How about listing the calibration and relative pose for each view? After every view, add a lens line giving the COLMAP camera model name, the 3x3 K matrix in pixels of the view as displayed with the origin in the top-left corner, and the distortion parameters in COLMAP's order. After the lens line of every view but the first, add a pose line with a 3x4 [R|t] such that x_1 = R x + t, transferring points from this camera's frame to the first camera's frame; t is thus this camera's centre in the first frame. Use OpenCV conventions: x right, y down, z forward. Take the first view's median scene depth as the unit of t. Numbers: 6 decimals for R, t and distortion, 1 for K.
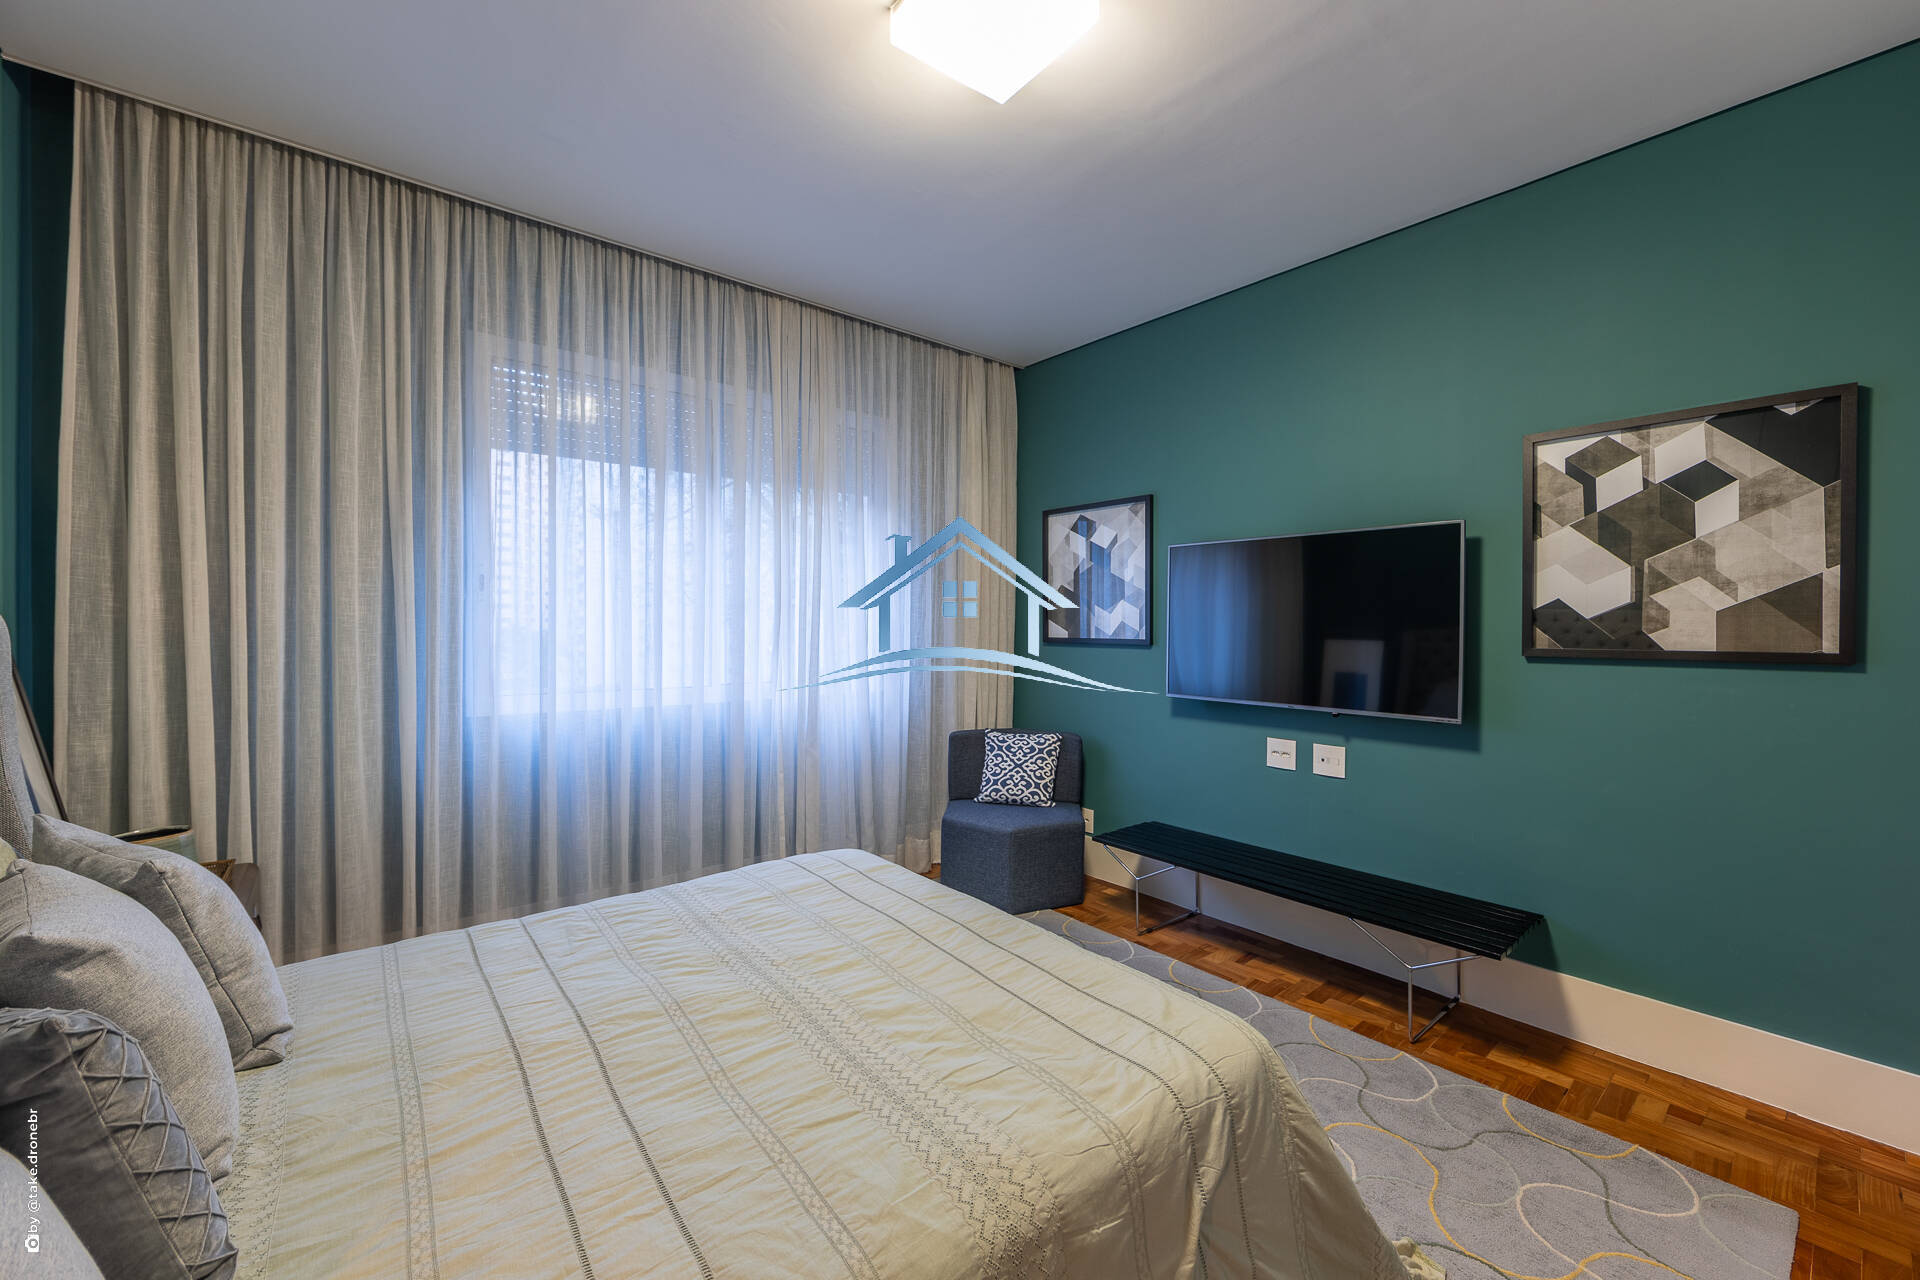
lens RADIAL K [[759.8, 0, 963.5], [0, 759.8, 642.0], [0, 0, 1]] dist [0.001141, -0.001427]
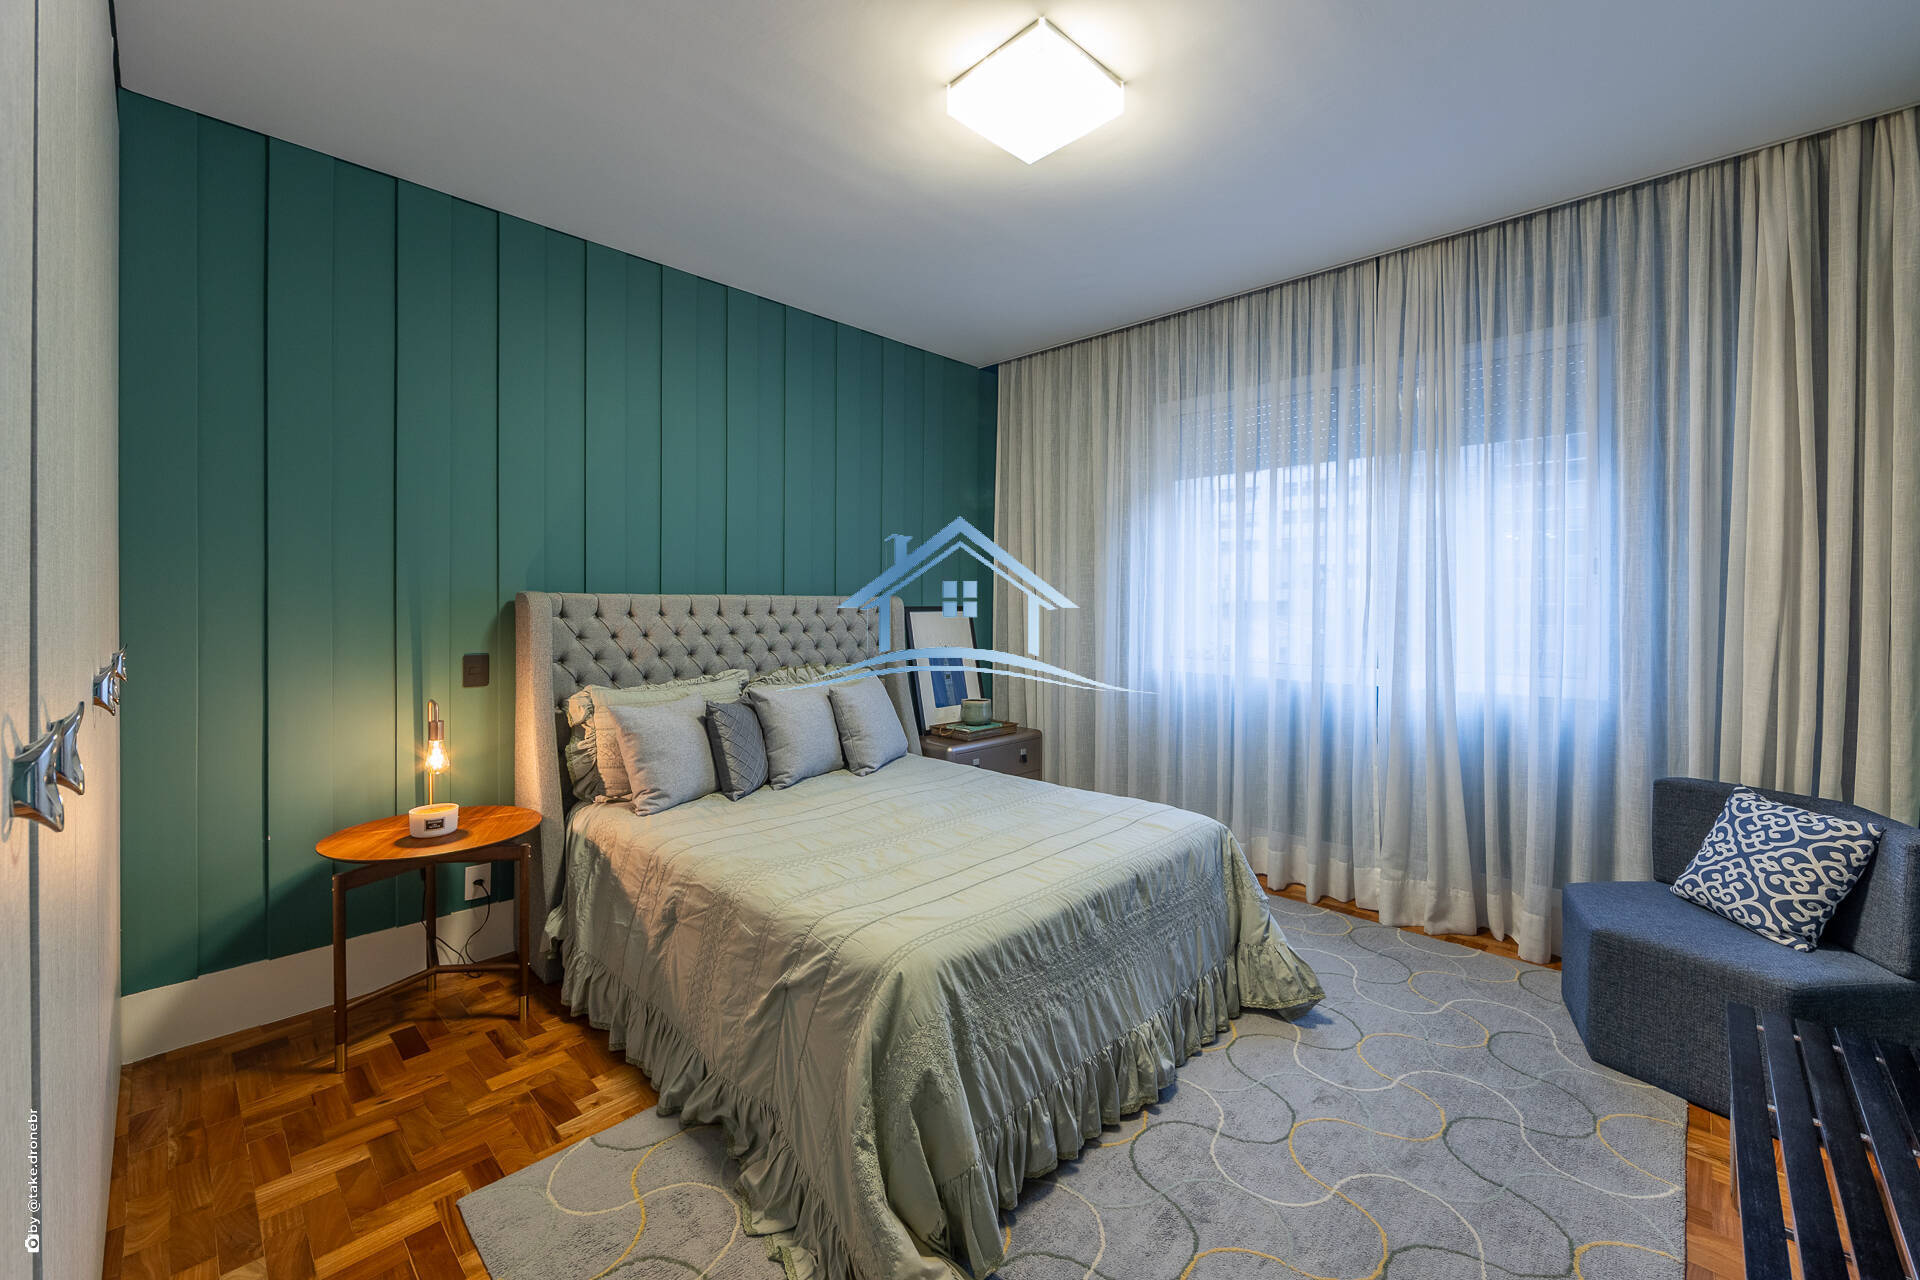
lens RADIAL K [[759.8, 0, 953.0], [0, 759.8, 612.2], [0, 0, 1]] dist [0.001141, -0.001427]
pose [[0.113028, 0.012412, -0.993514, 0.579687], [-0.013033, 0.999854, 0.011008, -0.019783], [0.993506, 0.011705, 0.113173, 0.342888]]
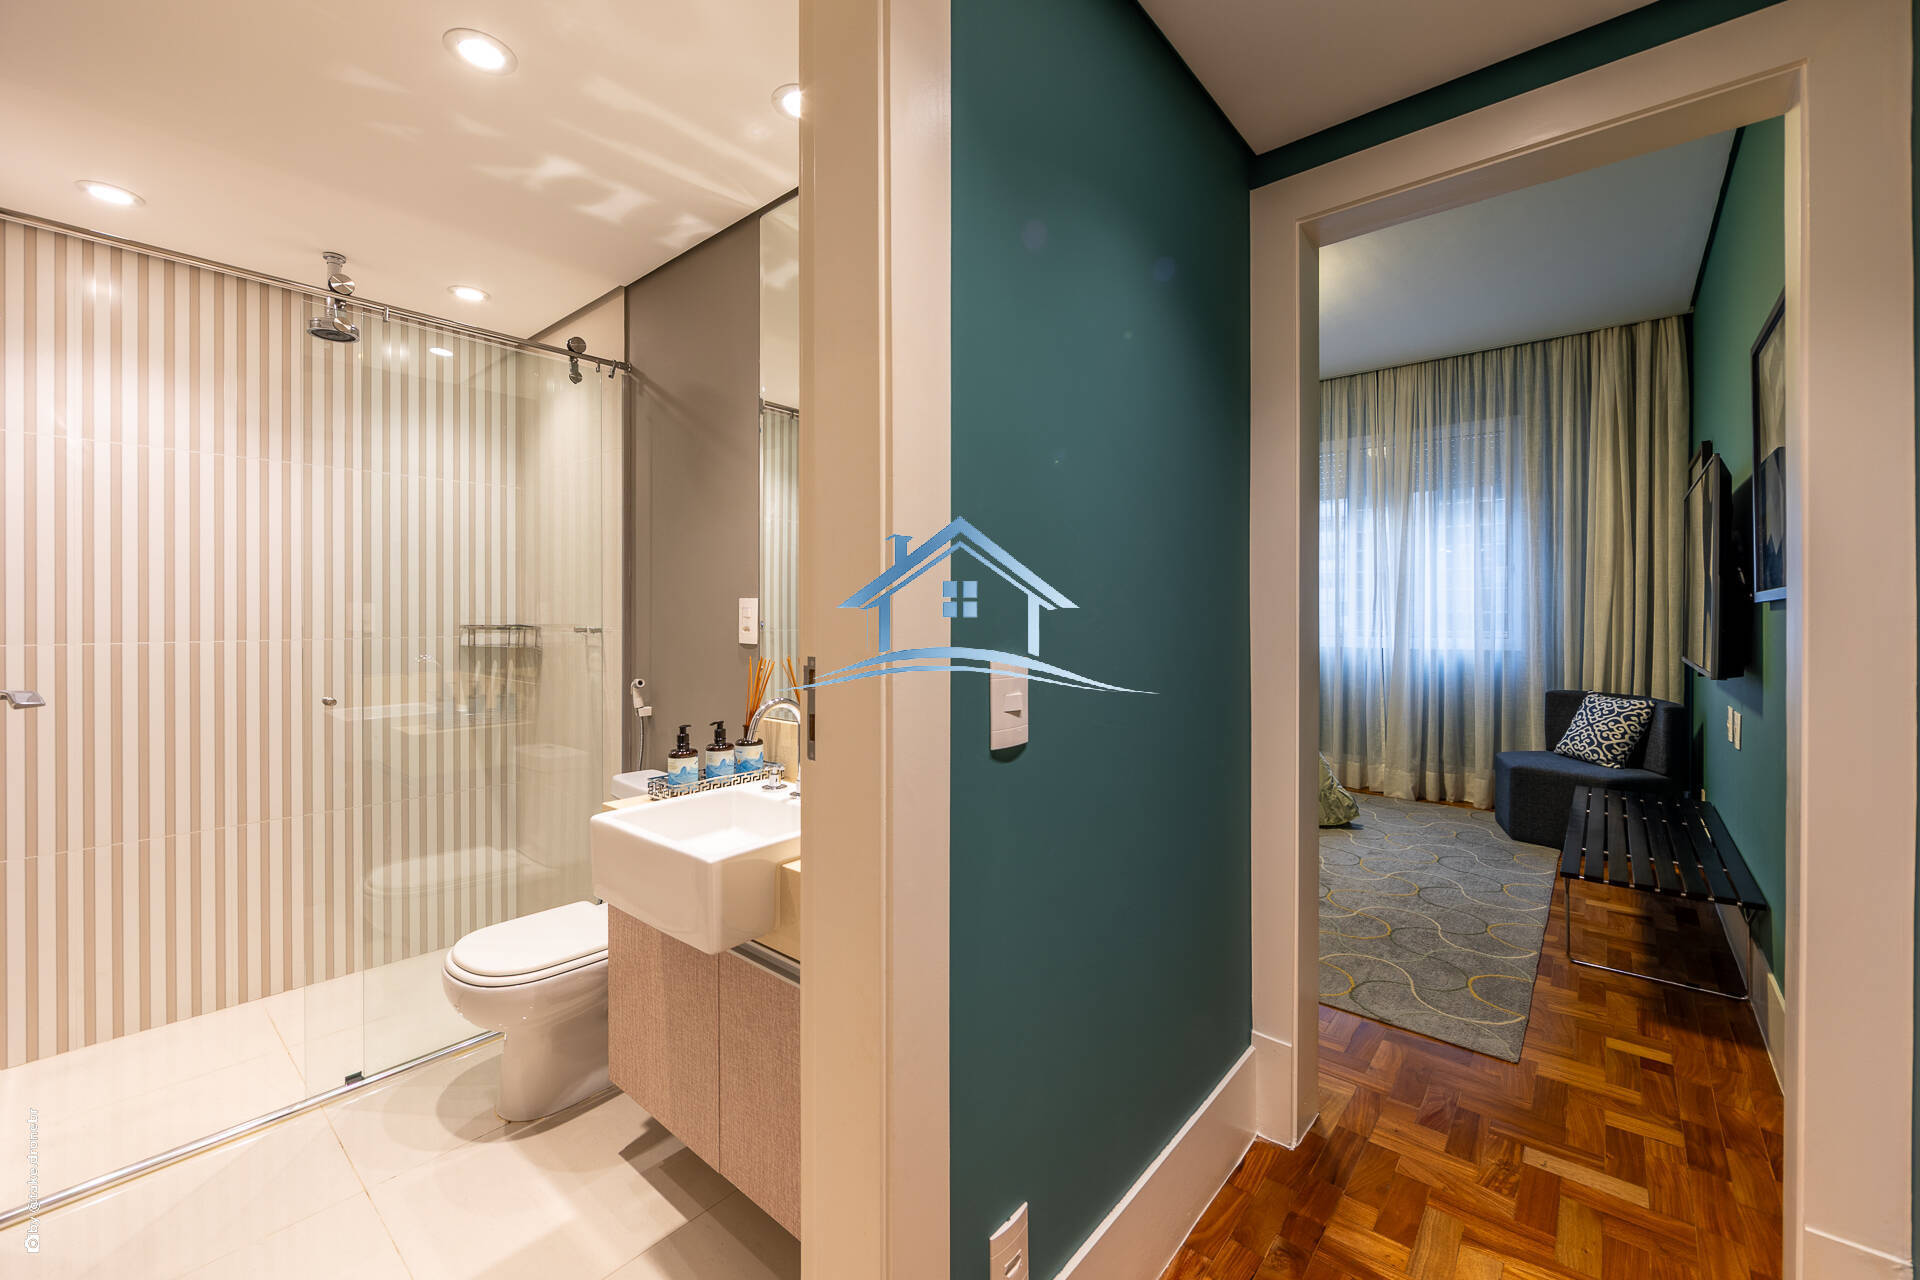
lens RADIAL K [[759.8, 0, 949.5], [0, 759.8, 621.4], [0, 0, 1]] dist [0.001141, -0.001427]
pose [[0.168110, 0.004901, -0.985756, 0.968748], [-0.009106, 0.999953, 0.003419, 0.024710], [0.985726, 0.008401, 0.168147, -0.051070]]
